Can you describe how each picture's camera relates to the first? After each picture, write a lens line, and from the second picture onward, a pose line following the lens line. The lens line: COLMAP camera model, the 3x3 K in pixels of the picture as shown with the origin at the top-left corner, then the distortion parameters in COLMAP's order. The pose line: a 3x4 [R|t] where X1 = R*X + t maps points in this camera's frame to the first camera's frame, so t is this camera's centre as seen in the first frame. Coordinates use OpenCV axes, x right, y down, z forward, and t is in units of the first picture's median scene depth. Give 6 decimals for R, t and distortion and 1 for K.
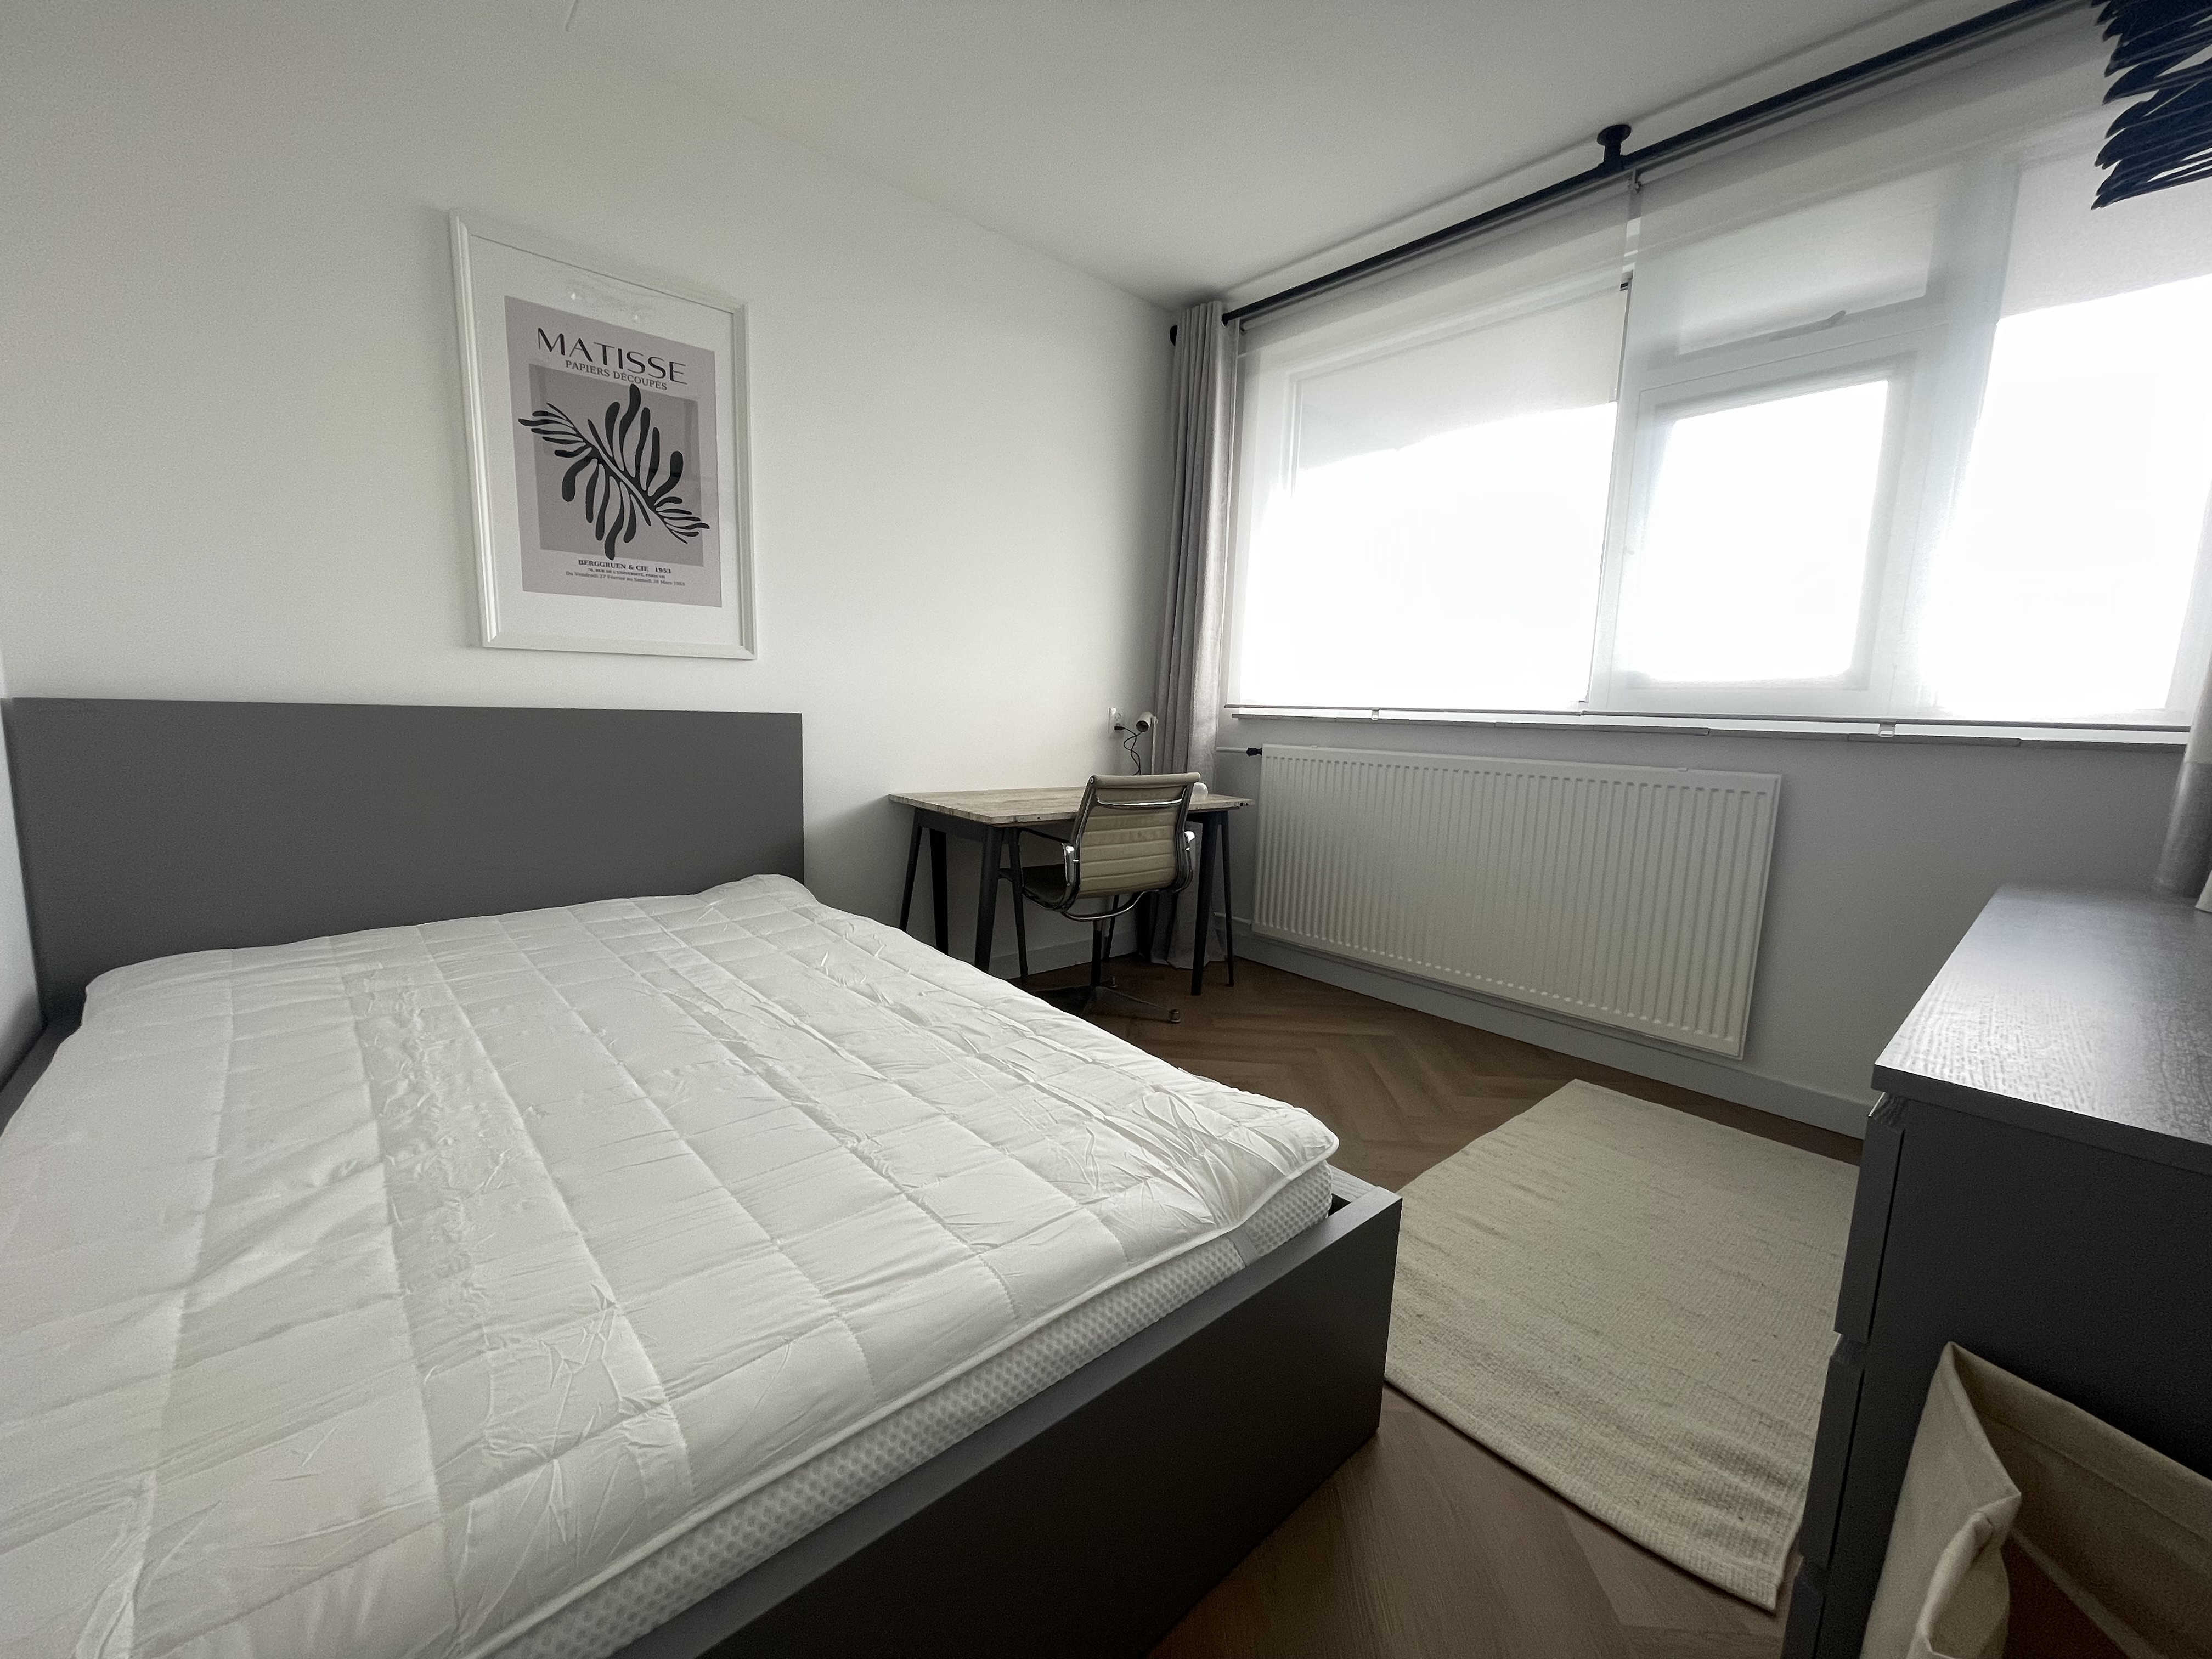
lens RADIAL K [[882.3, 0, 1103.8], [0, 882.3, 823.6], [0, 0, 1]] dist [-0.016025, -0.000277]
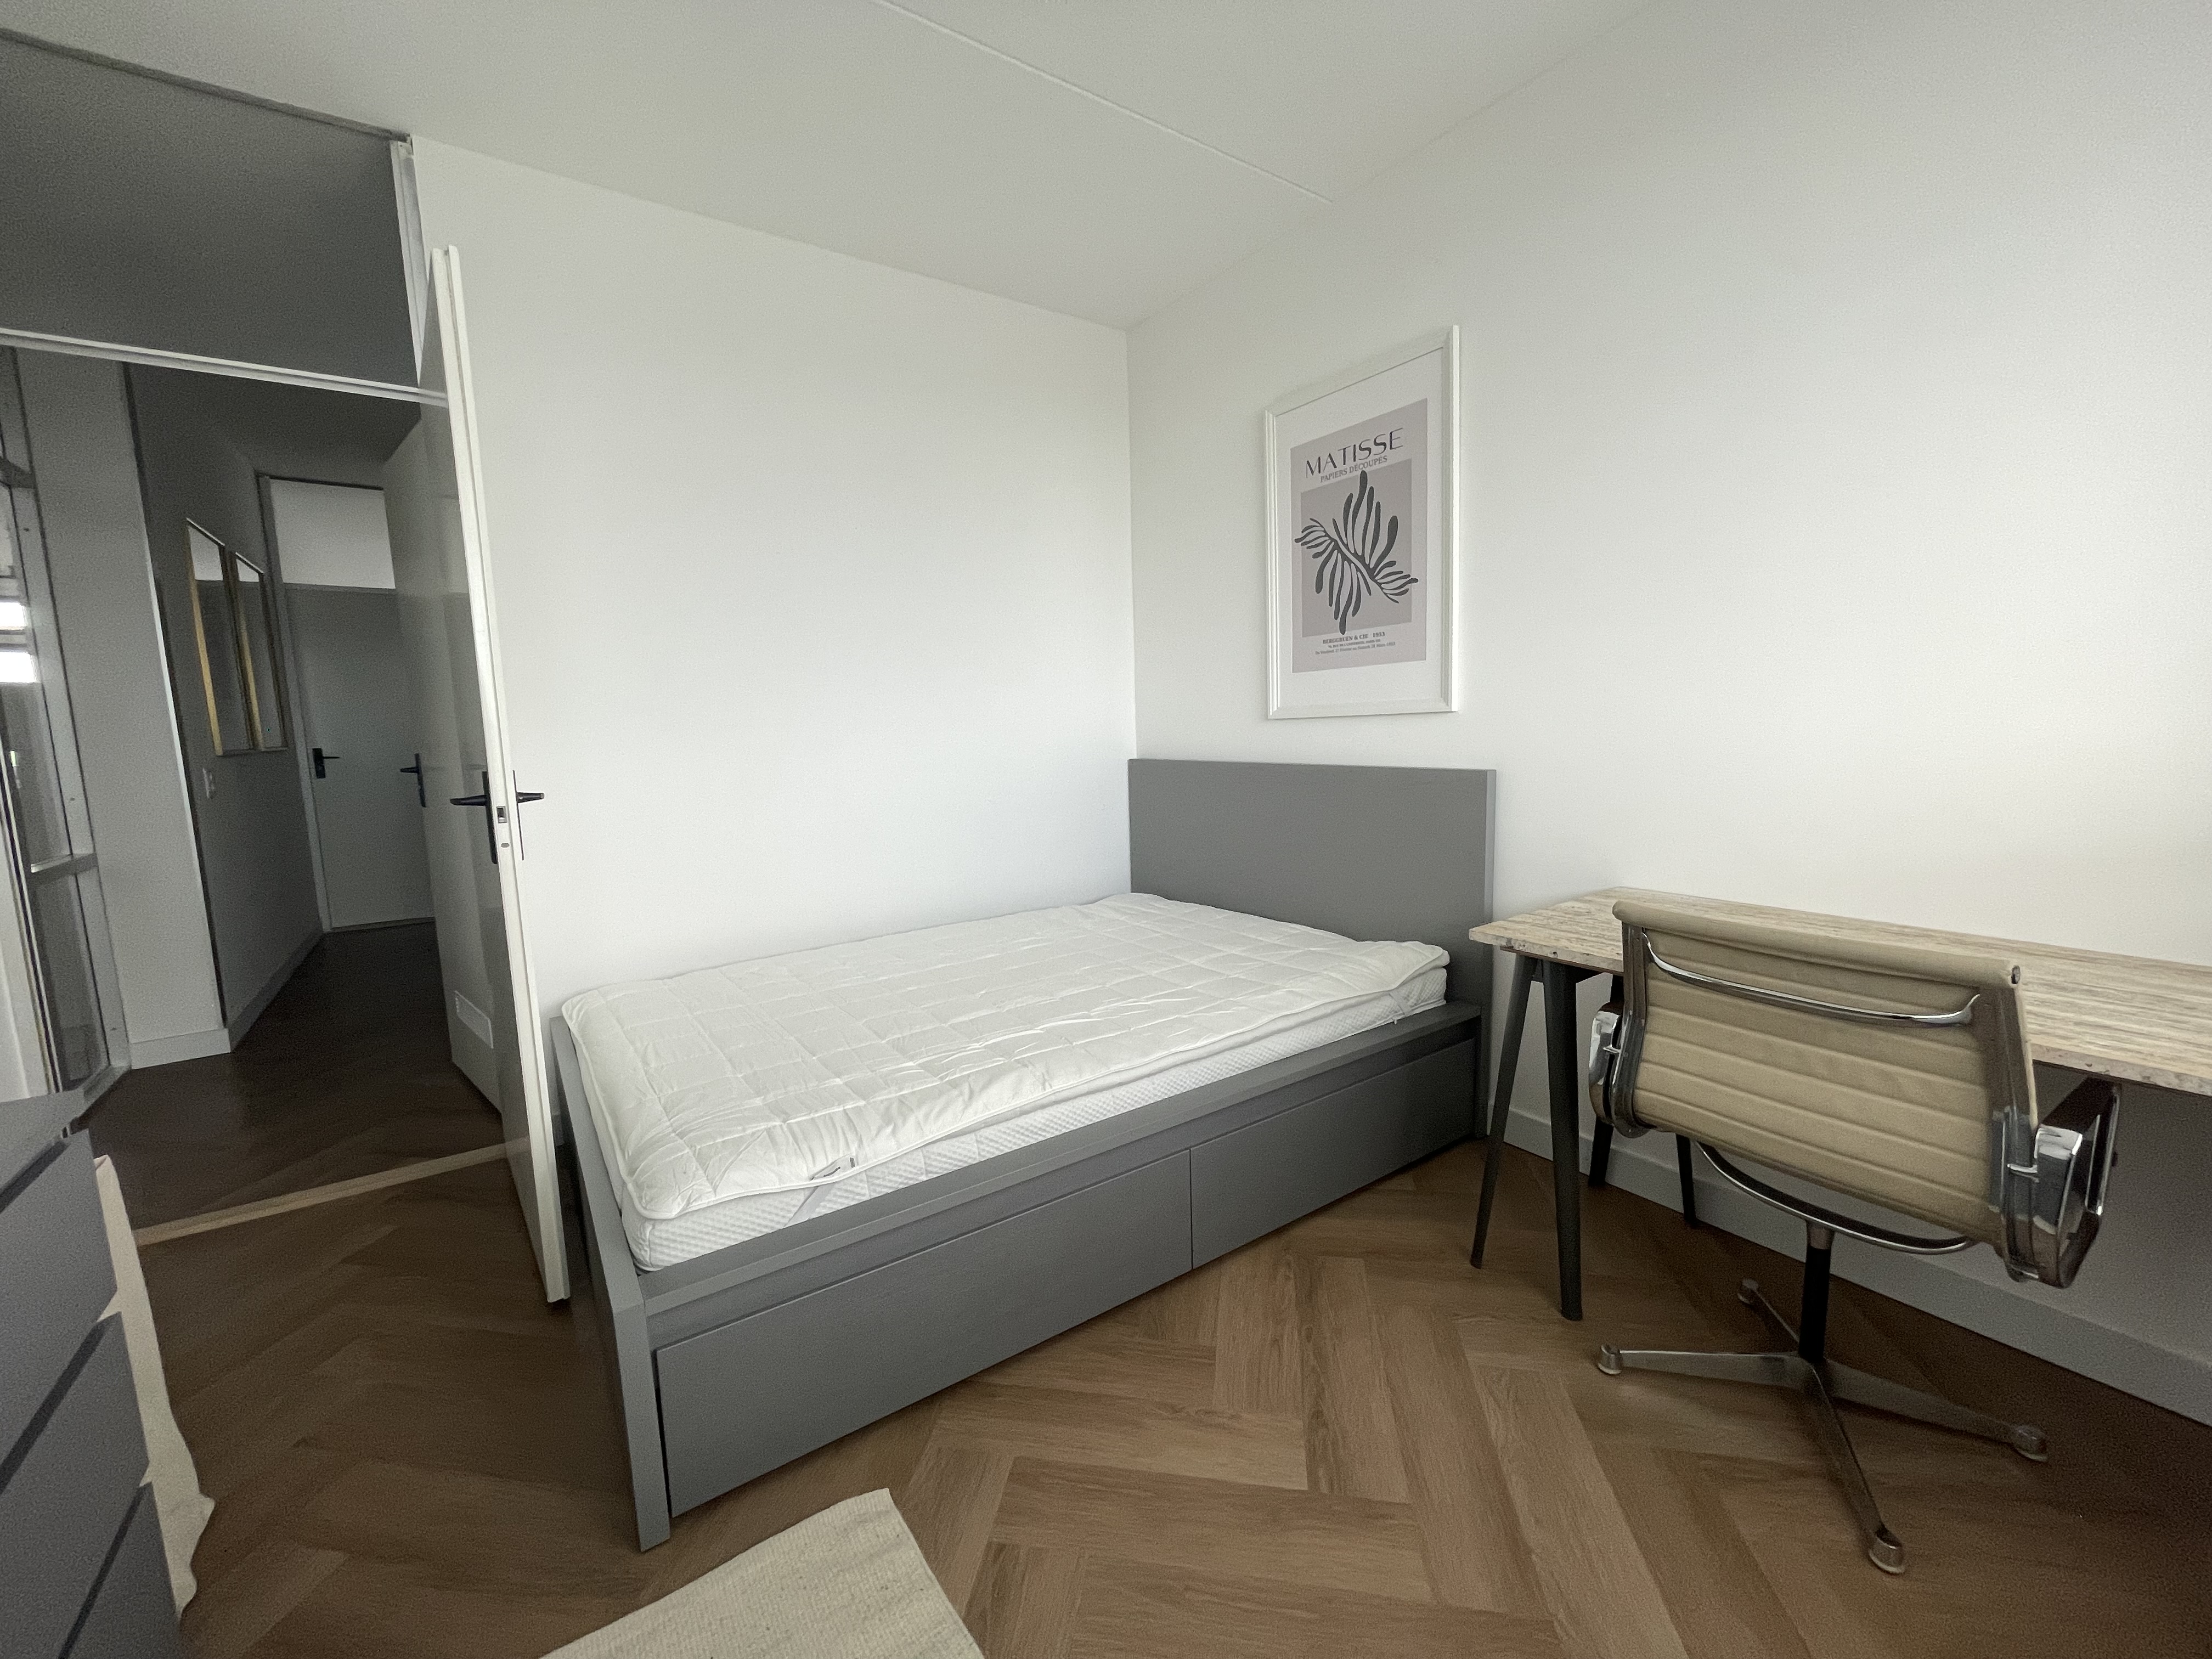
lens RADIAL K [[882.3, 0, 1109.9], [0, 882.3, 839.4], [0, 0, 1]] dist [-0.016025, -0.000277]
pose [[-0.126867, 0.096341, -0.987230, 0.626630], [-0.115258, 0.987099, 0.111140, -0.130289], [0.985201, 0.127886, -0.114126, 0.863263]]
